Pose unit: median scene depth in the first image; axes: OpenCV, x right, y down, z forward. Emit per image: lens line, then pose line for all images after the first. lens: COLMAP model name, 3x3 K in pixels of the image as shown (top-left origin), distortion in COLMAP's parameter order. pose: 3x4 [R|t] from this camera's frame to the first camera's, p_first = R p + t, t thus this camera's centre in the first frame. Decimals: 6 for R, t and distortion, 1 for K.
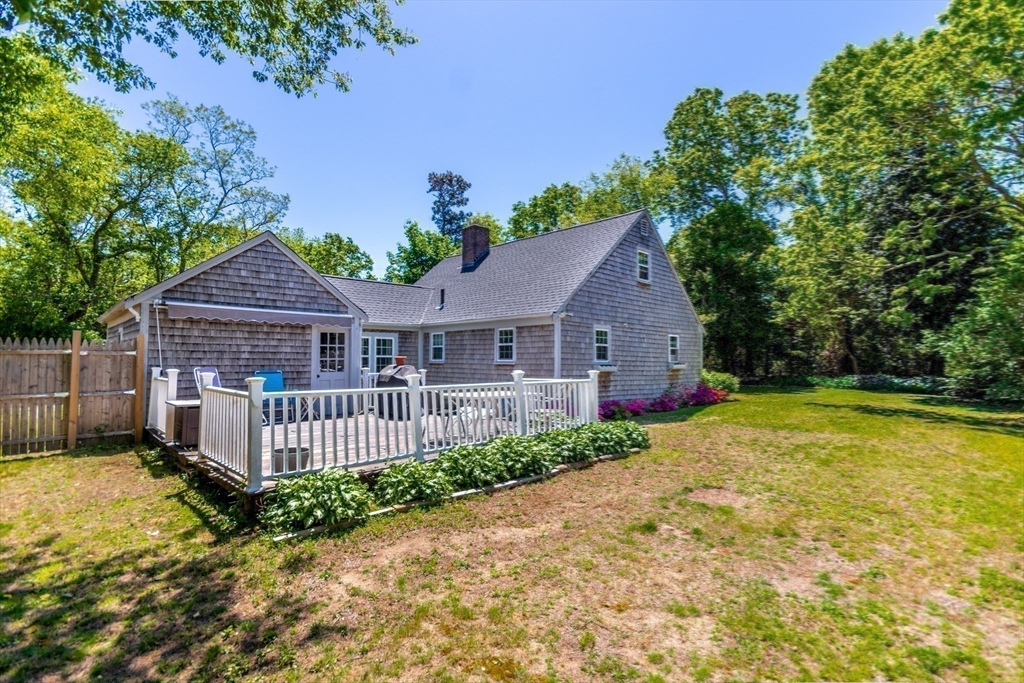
lens RADIAL K [[476.9, 0, 512.0], [0, 476.9, 341.5], [0, 0, 1]] dist [0.000335, -0.000086]
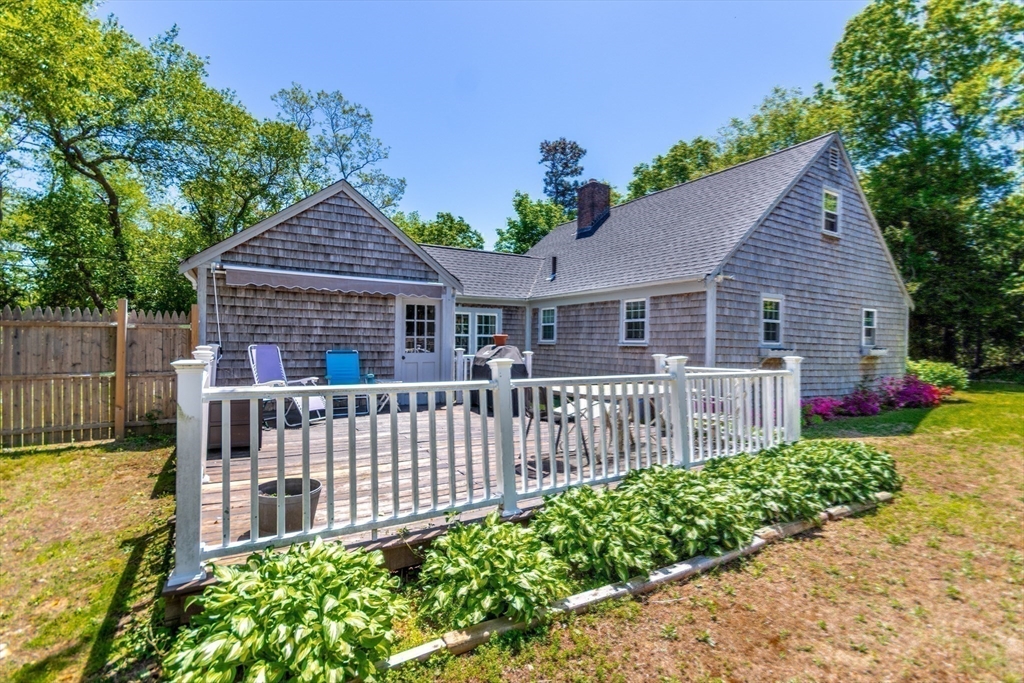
lens RADIAL K [[476.9, 0, 512.0], [0, 476.9, 341.5], [0, 0, 1]] dist [0.000335, -0.000086]
pose [[0.972623, 0.008940, -0.232218, -0.027948], [-0.000701, 0.999368, 0.035535, 0.013190], [0.232389, -0.034399, 0.972014, 0.207294]]
